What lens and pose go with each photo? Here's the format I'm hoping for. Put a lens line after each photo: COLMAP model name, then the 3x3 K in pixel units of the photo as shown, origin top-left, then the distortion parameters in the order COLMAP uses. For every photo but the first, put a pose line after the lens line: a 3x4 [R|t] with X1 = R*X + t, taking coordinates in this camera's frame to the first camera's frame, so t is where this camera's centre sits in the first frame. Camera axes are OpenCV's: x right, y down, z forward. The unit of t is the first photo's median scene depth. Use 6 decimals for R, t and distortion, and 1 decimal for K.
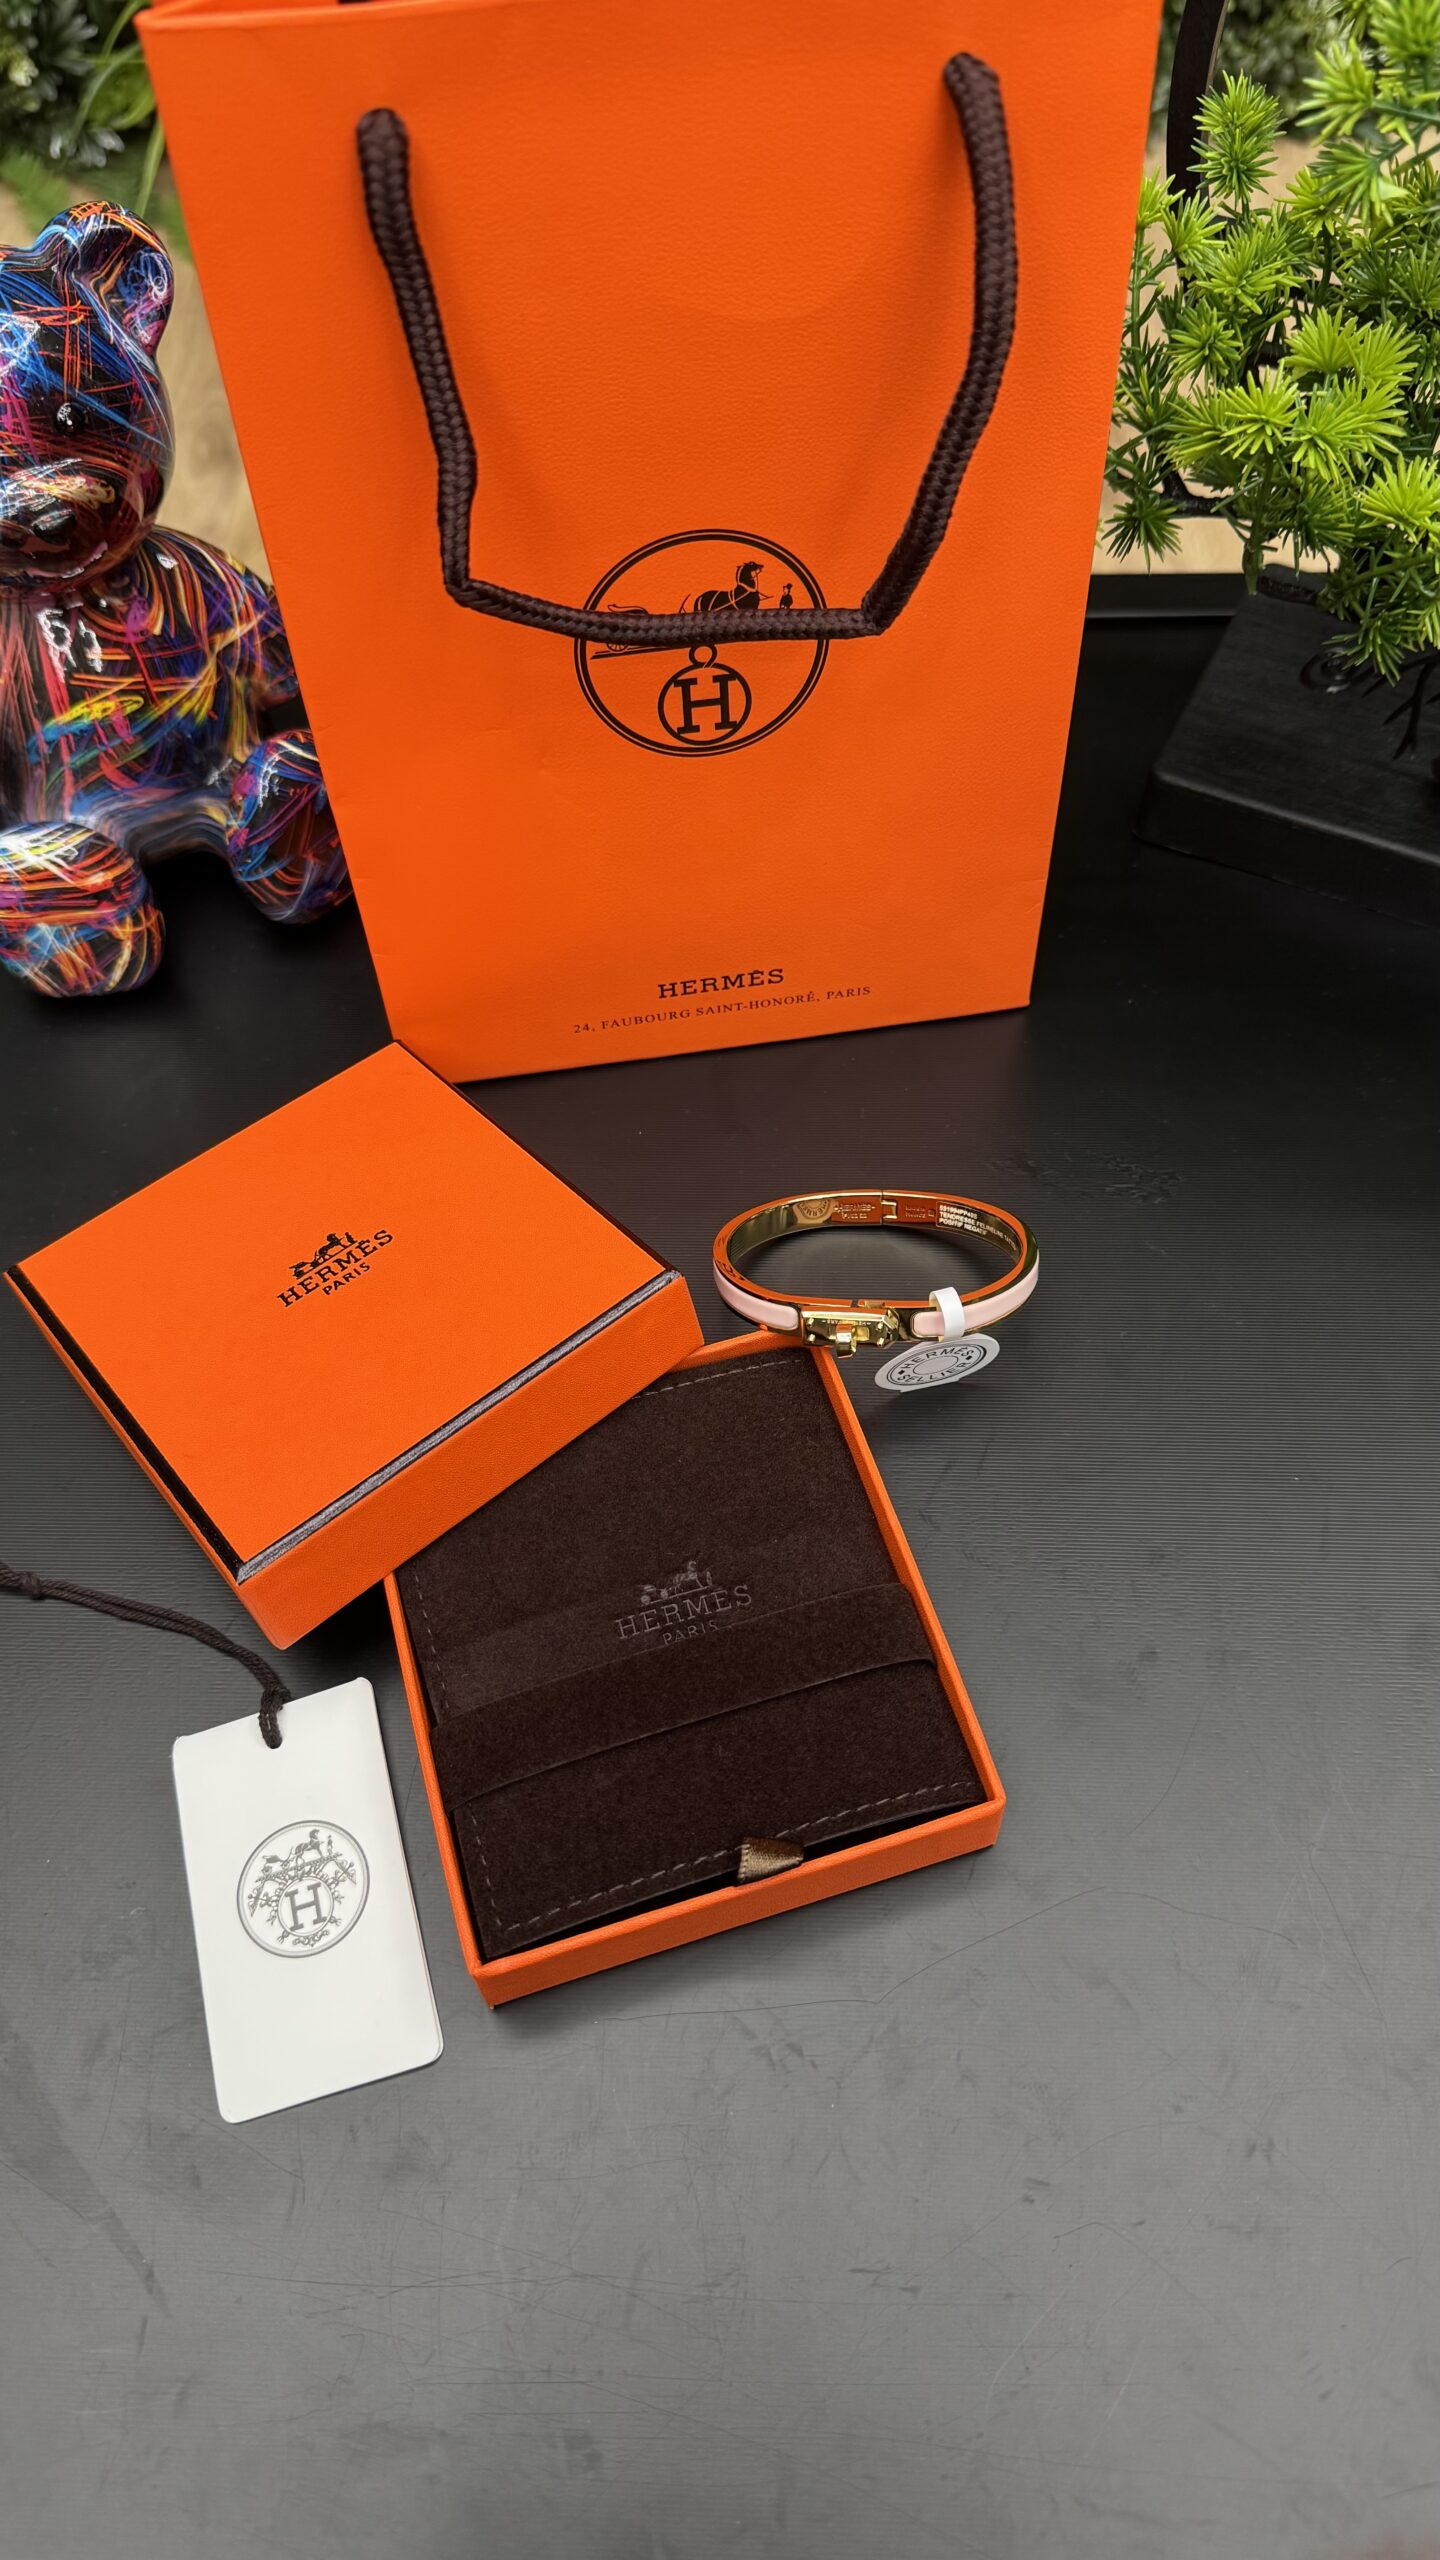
lens RADIAL K [[1879.8, 0, 723.8], [0, 1879.8, 1294.7], [0, 0, 1]] dist [-0.009531, -0.003561]
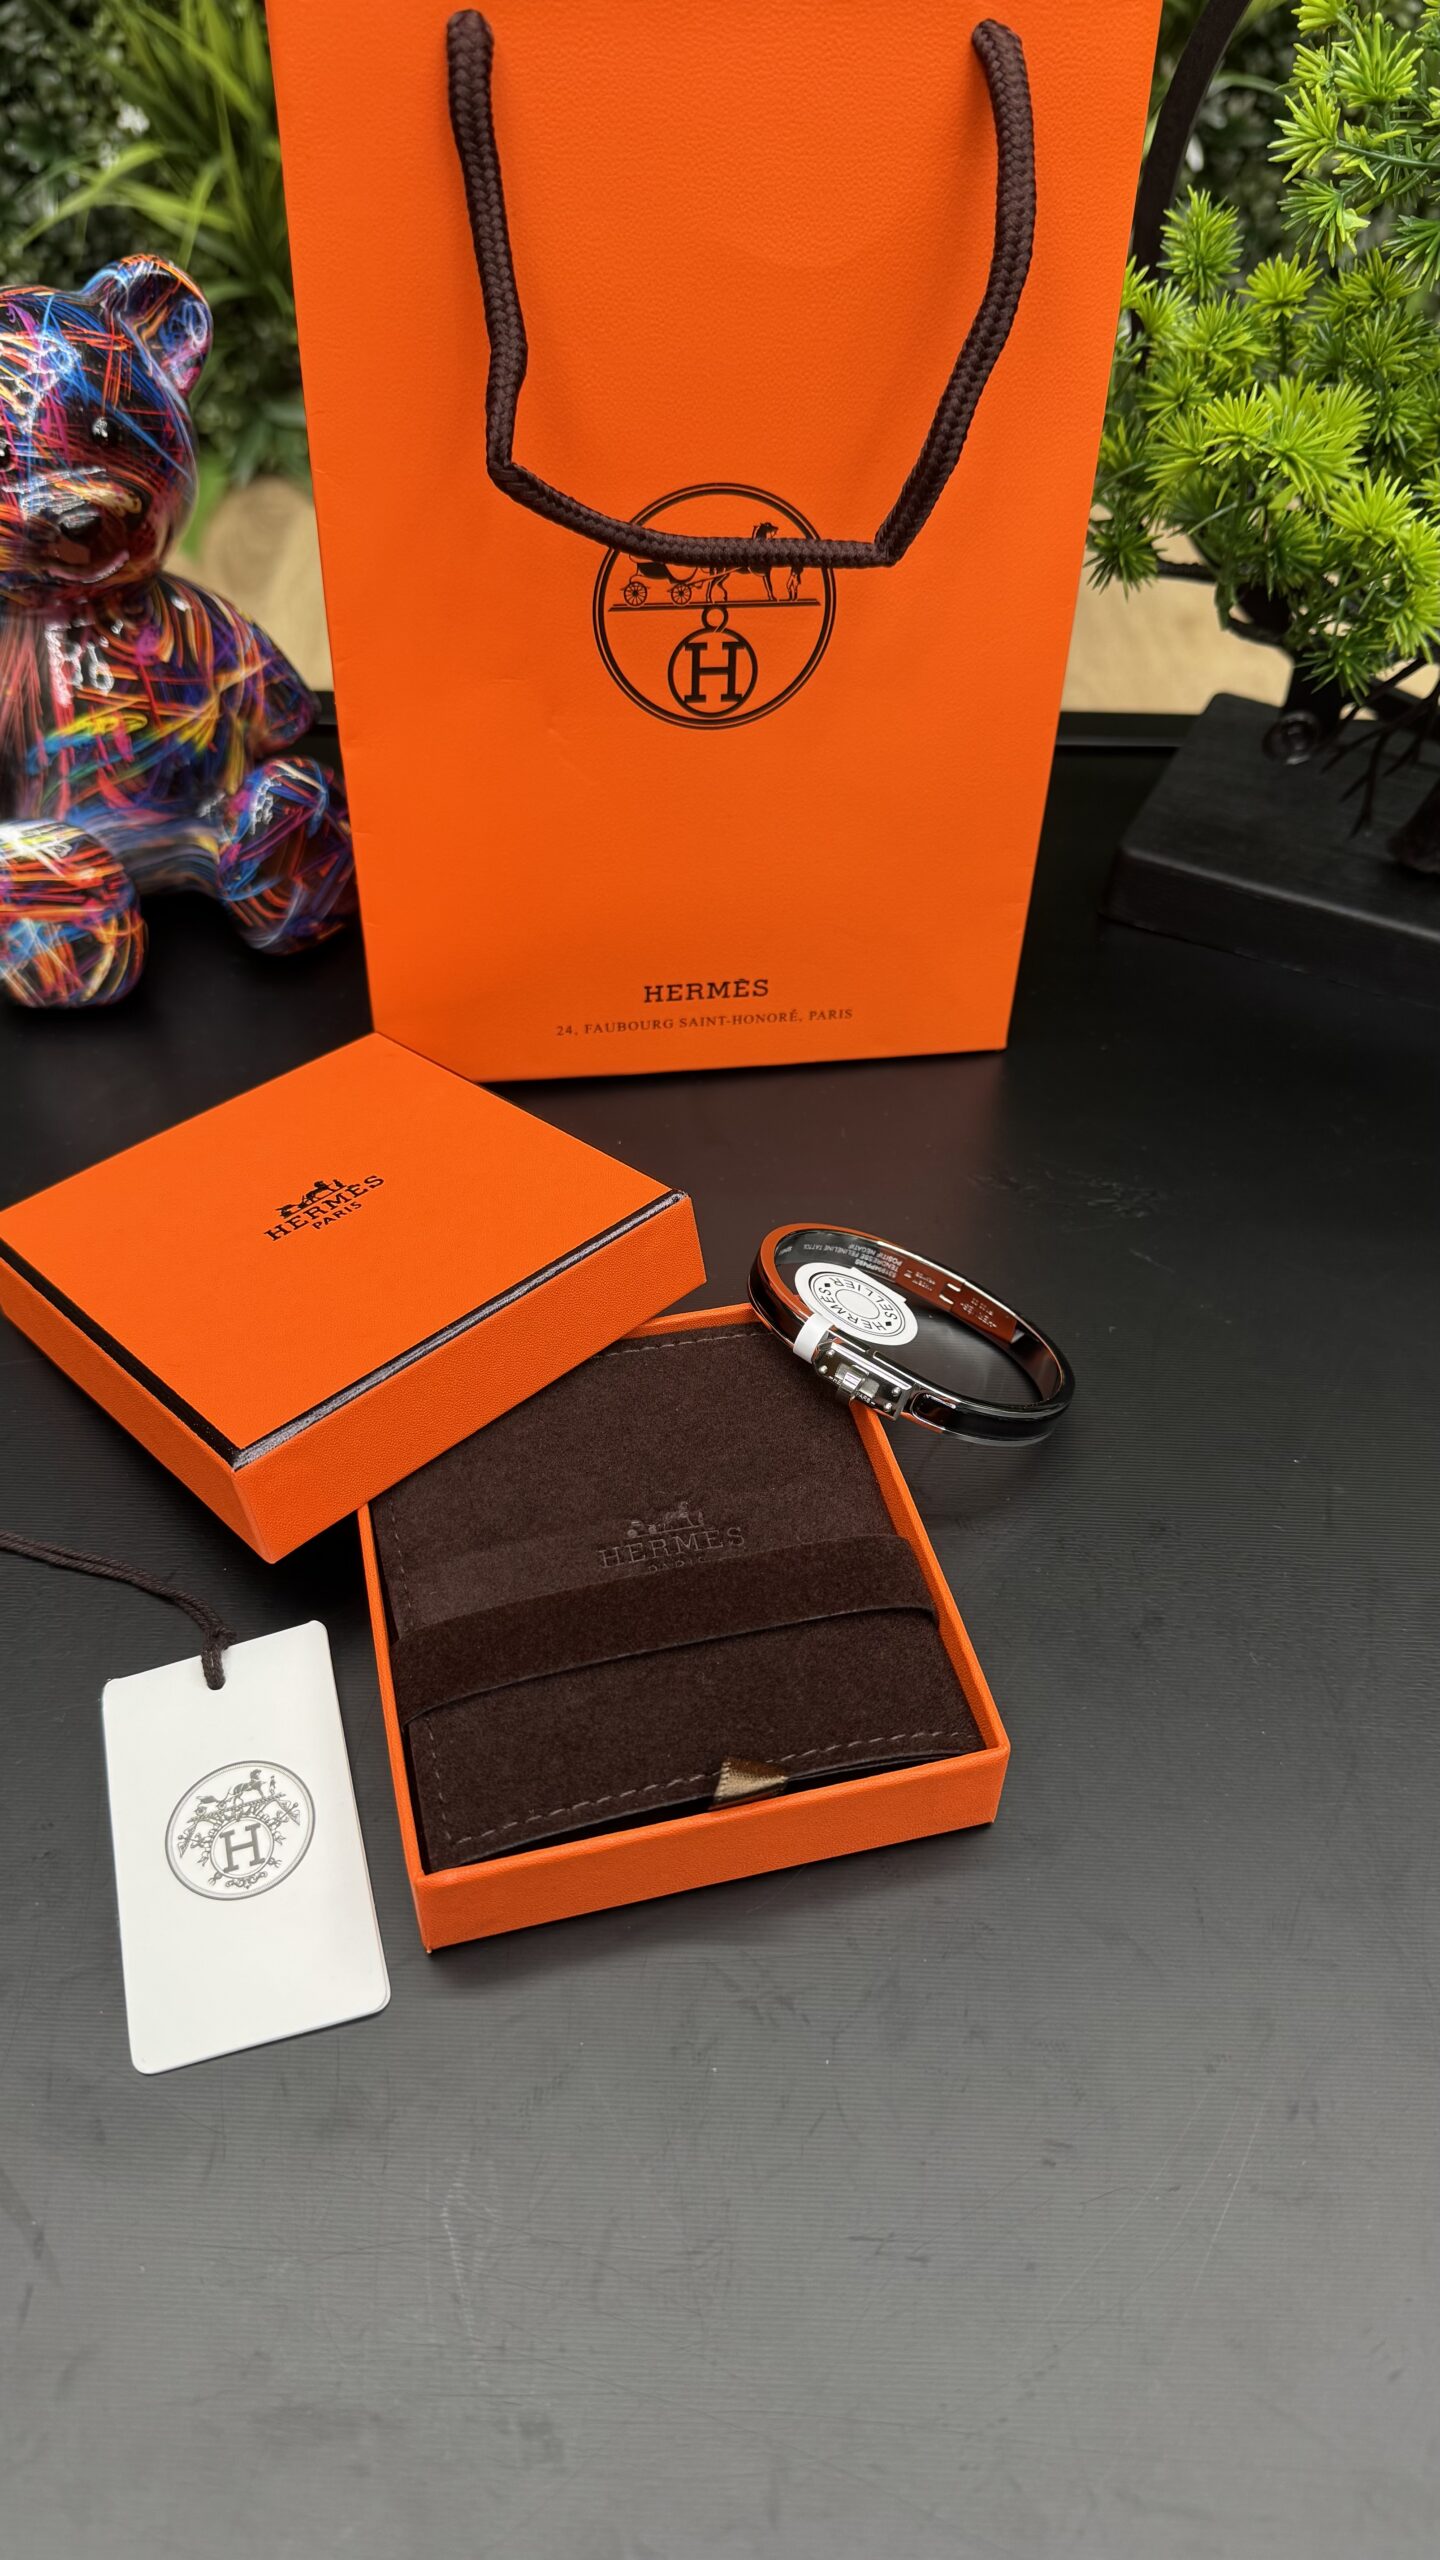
lens RADIAL K [[1881.0, 0, 720.0], [0, 1881.0, 1280.0], [0, 0, 1]] dist [0.002271, -0.025061]
pose [[0.998603, 0.032155, 0.041930, -0.031306], [-0.023543, 0.981164, -0.191737, 0.176551], [-0.047306, 0.190482, 0.980550, 0.039652]]
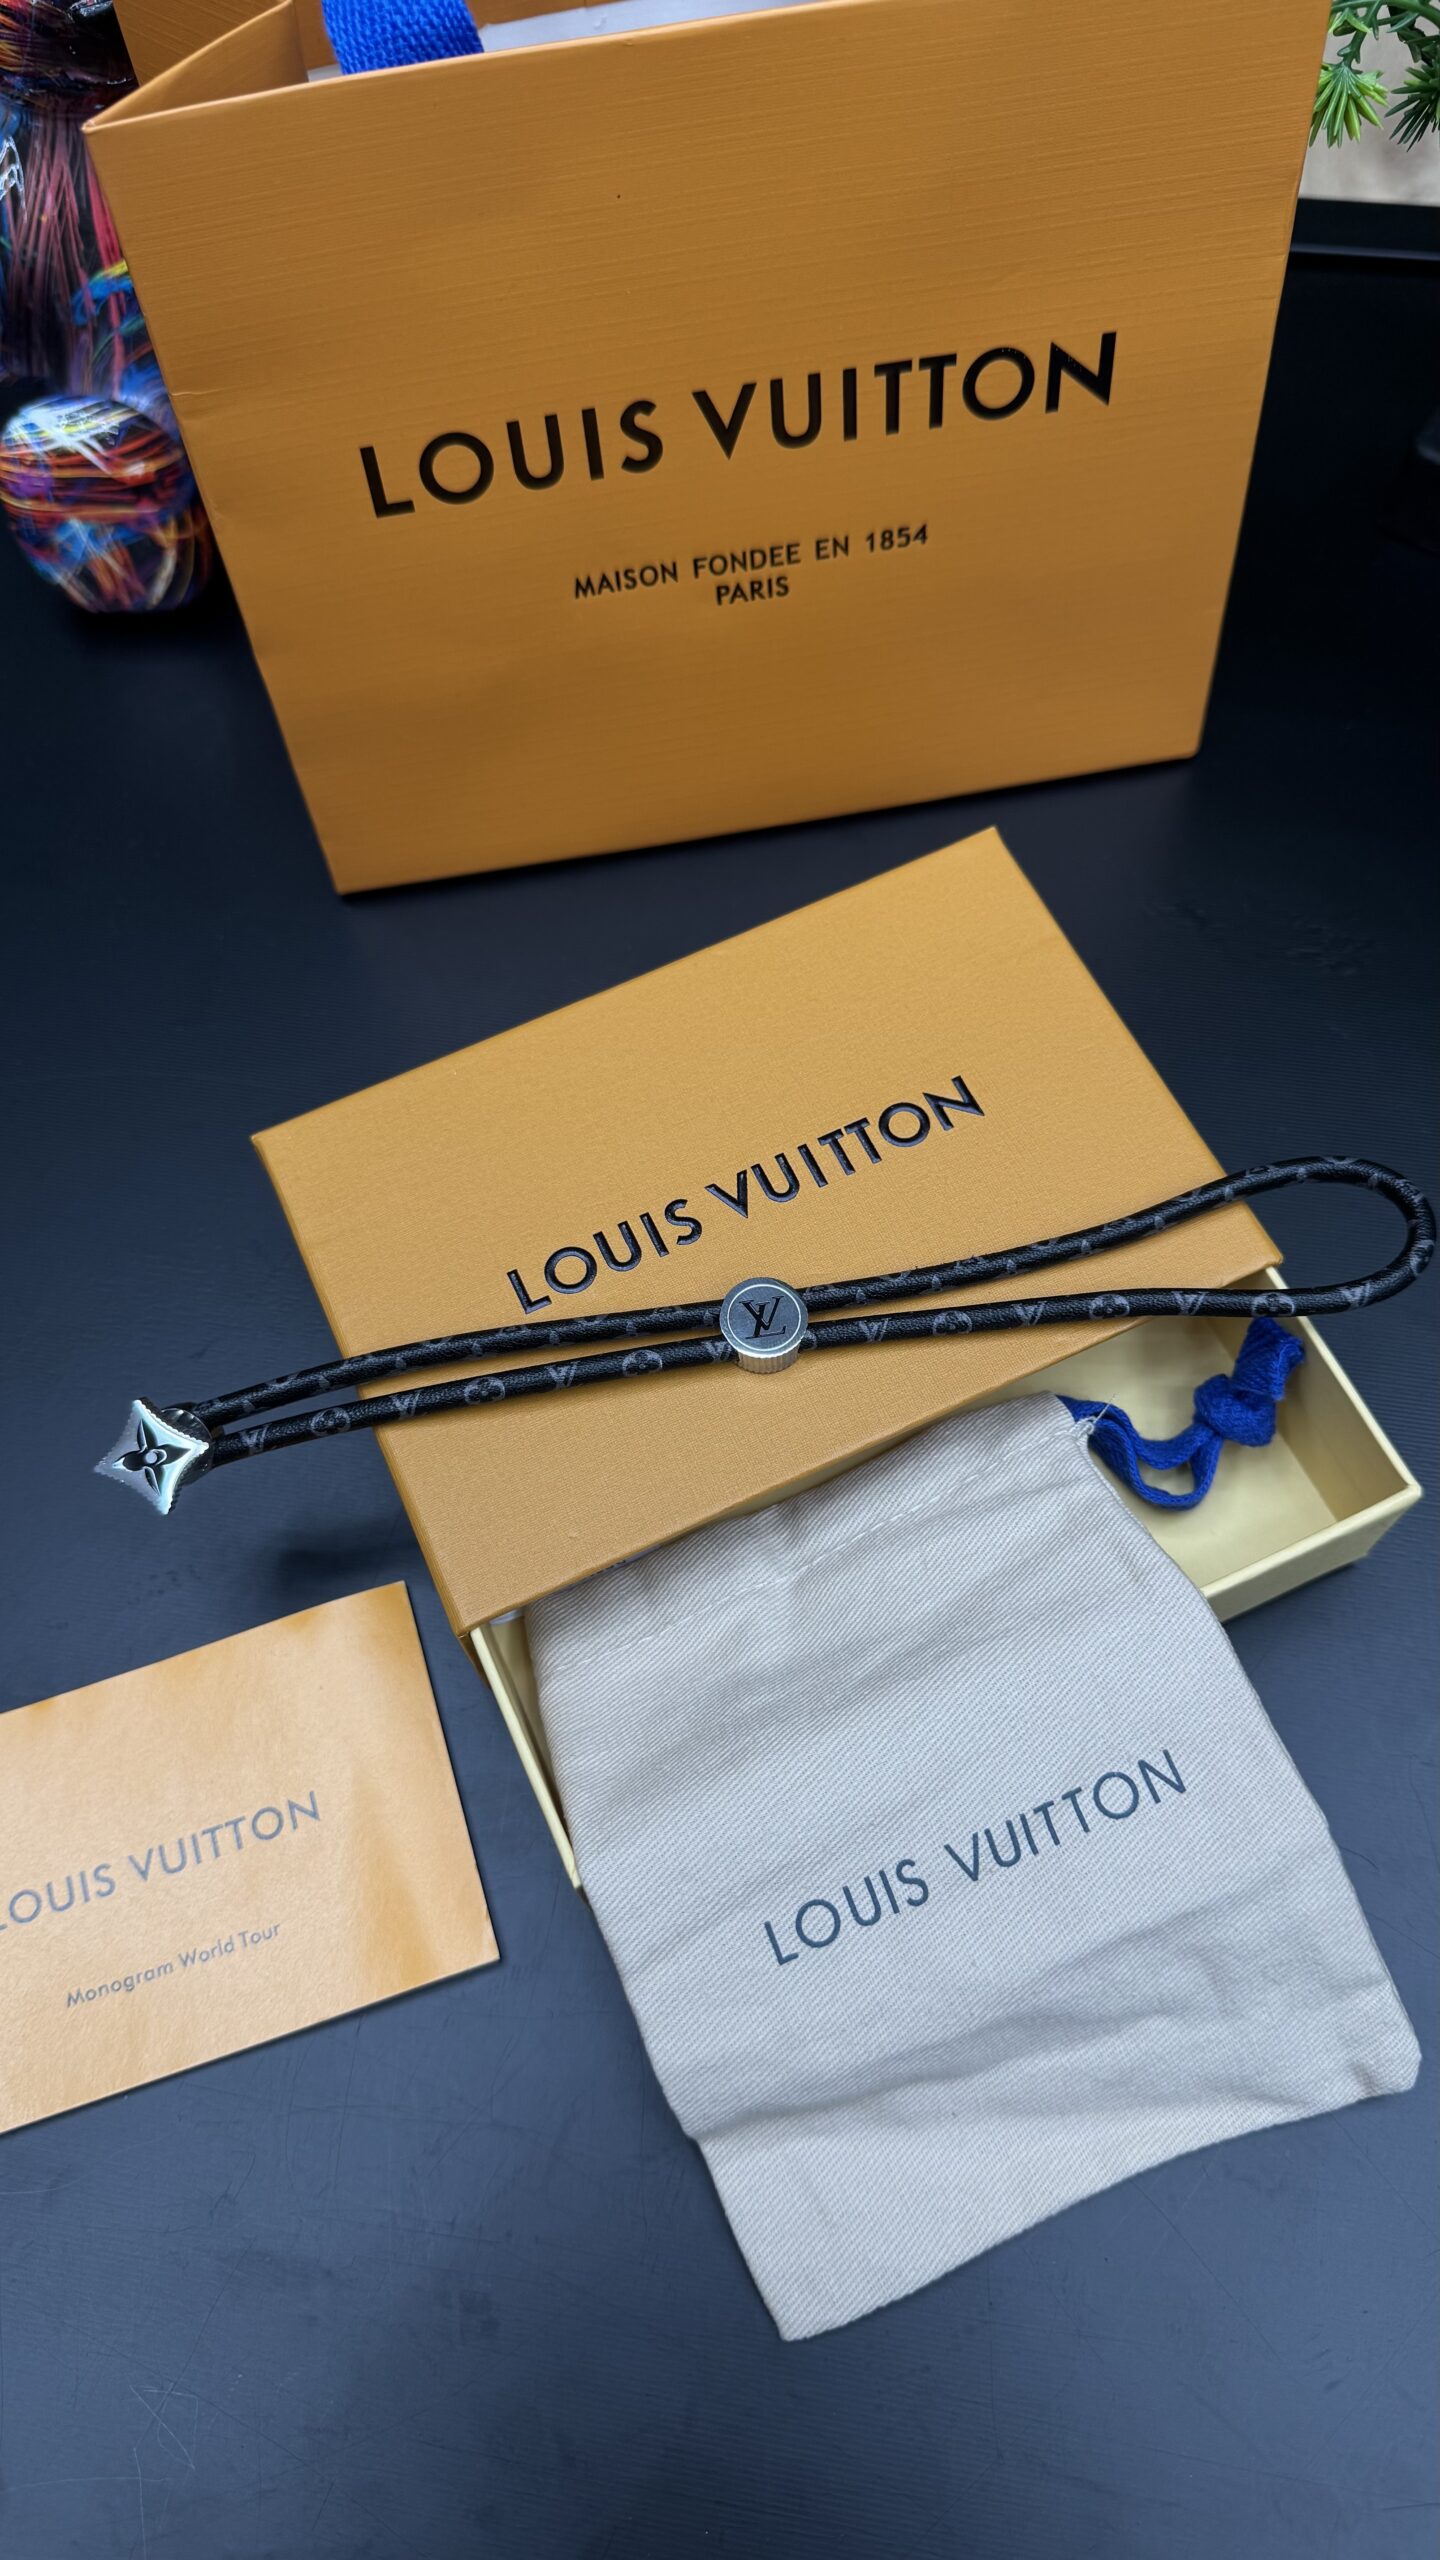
lens RADIAL K [[1893.4, 0, 717.9], [0, 1893.4, 1295.3], [0, 0, 1]] dist [-0.019888, -0.003853]
pose [[0.991129, 0.112645, -0.070532, 0.030806], [-0.101836, 0.984676, 0.141573, 0.000263], [0.085398, -0.133134, 0.987412, 0.127875]]
